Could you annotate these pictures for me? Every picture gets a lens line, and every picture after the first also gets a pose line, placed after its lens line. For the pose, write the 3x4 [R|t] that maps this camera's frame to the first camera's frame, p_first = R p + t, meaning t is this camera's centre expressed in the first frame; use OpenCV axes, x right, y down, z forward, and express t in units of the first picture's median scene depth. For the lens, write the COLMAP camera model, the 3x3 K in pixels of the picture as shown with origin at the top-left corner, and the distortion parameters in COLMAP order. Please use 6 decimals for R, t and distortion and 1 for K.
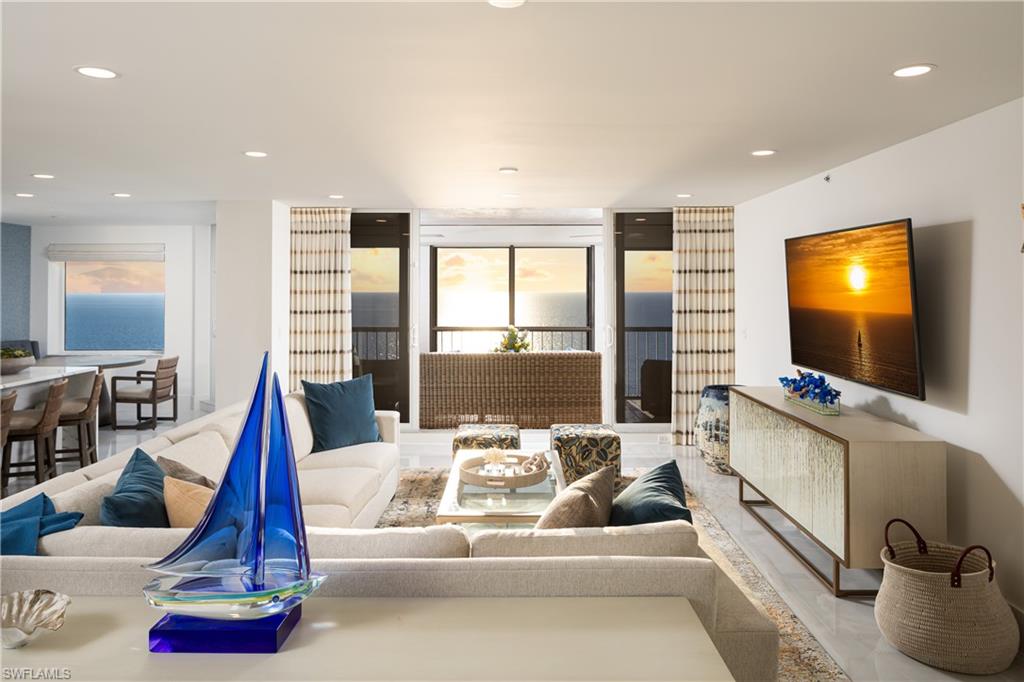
lens RADIAL K [[636.7, 0, 511.9], [0, 636.7, 332.4], [0, 0, 1]] dist [-0.007394, 0.000330]
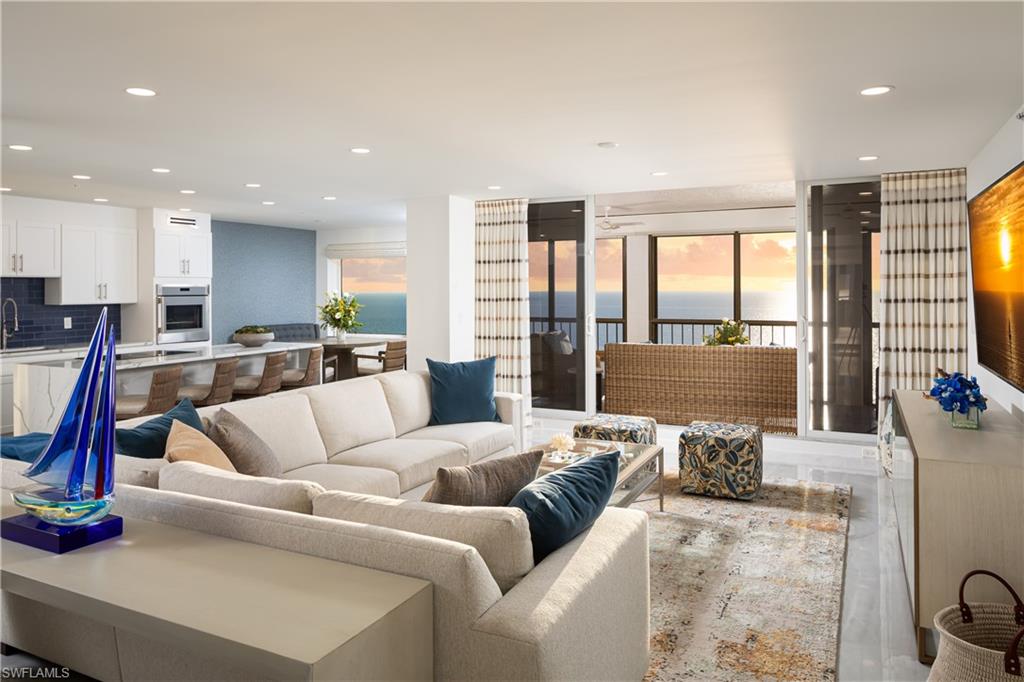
lens RADIAL K [[636.7, 0, 491.5], [0, 636.7, 330.7], [0, 0, 1]] dist [-0.007394, 0.000330]
pose [[0.912389, 0.025120, -0.408553, 0.132472], [-0.021929, 0.999681, 0.012492, 0.007524], [0.408737, -0.002438, 0.912649, 0.036795]]
